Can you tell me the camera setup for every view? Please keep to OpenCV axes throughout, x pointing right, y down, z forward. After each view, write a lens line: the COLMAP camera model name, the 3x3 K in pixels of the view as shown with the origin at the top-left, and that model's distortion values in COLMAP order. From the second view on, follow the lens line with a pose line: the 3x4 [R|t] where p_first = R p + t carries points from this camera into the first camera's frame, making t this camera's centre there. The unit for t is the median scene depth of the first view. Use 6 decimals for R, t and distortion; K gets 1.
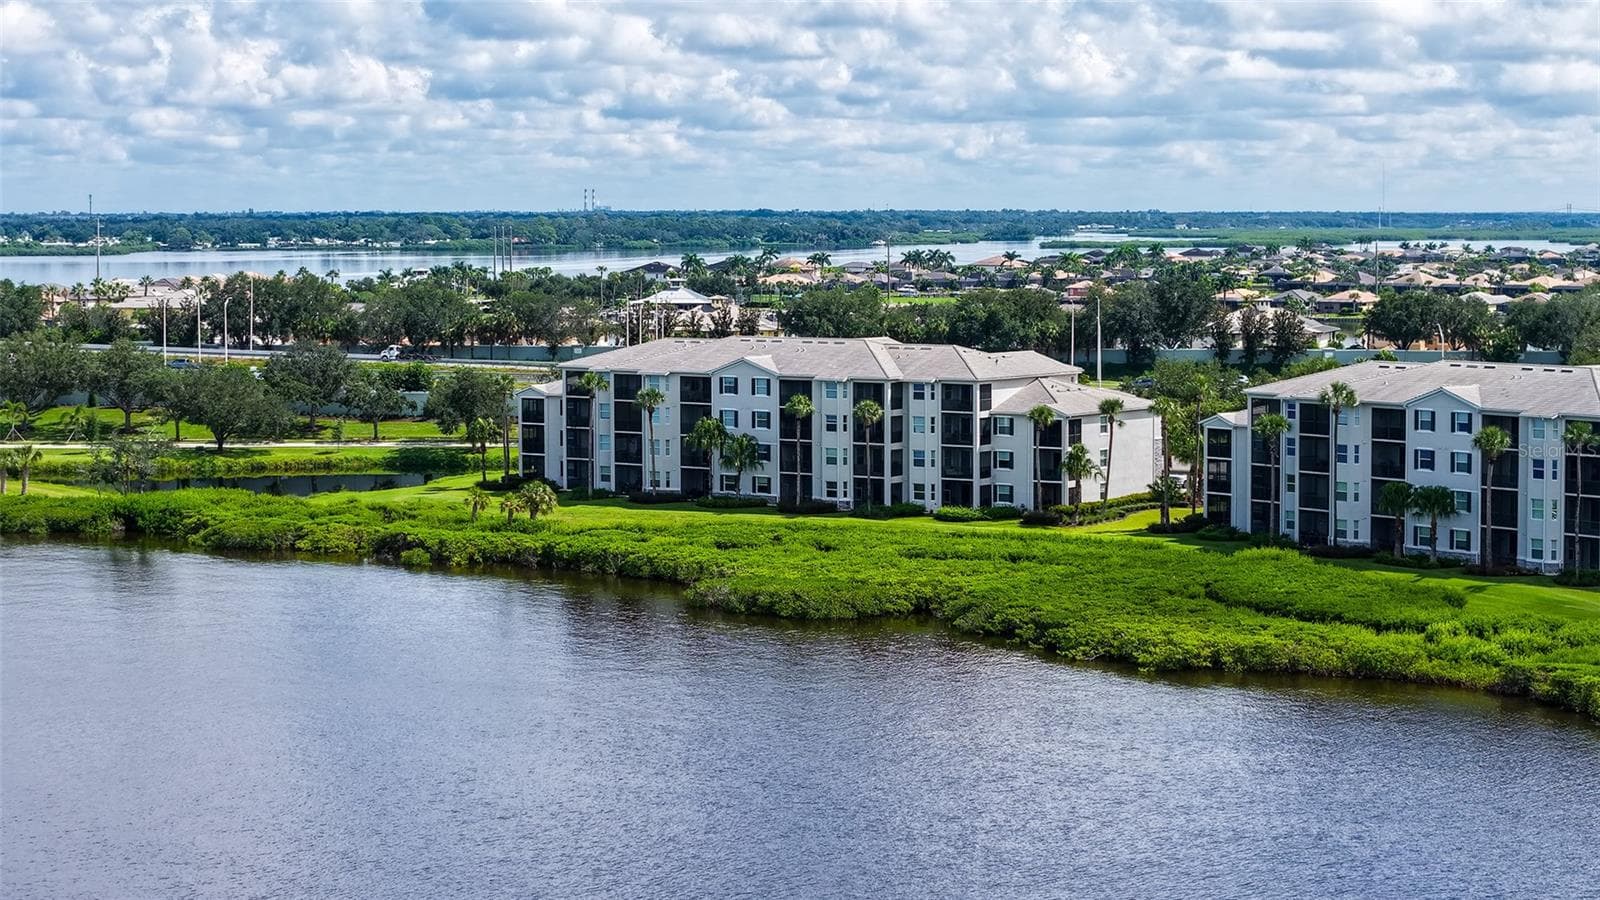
lens RADIAL K [[3408.0, 0, 799.6], [0, 3408.0, 448.2], [0, 0, 1]] dist [-0.210637, 0.000000]
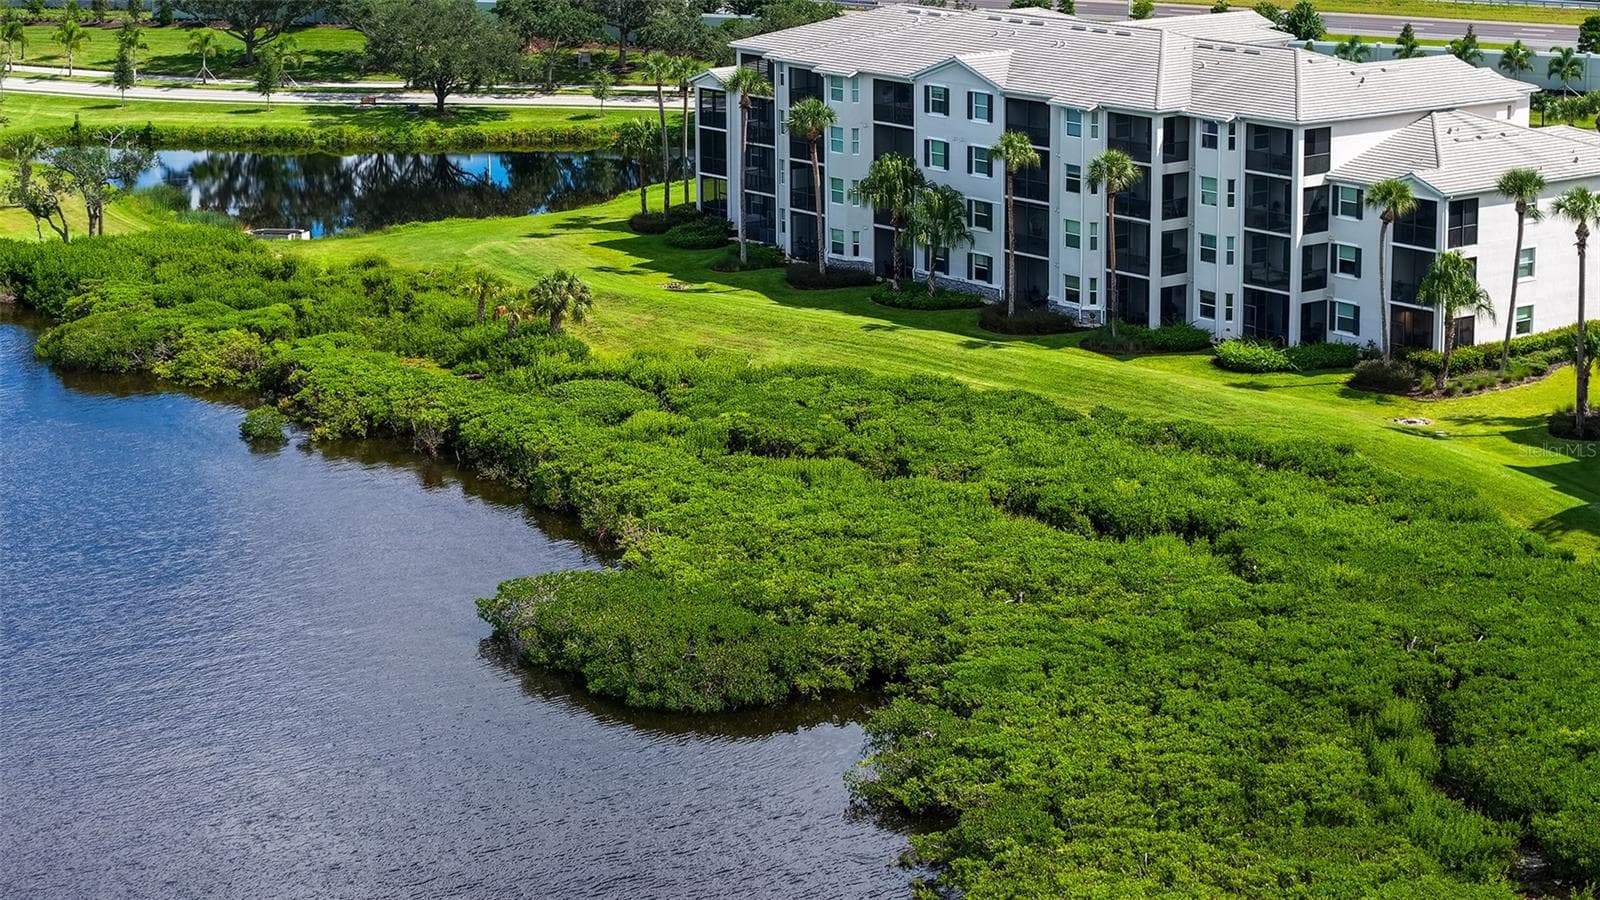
lens RADIAL K [[3408.0, 0, 800.5], [0, 3408.0, 450.9], [0, 0, 1]] dist [-0.210637, 0.000000]
pose [[0.960692, 0.057089, -0.271685, 0.128185], [-0.014548, 0.987636, 0.156089, -0.052593], [0.277236, -0.146001, 0.949644, 0.422629]]
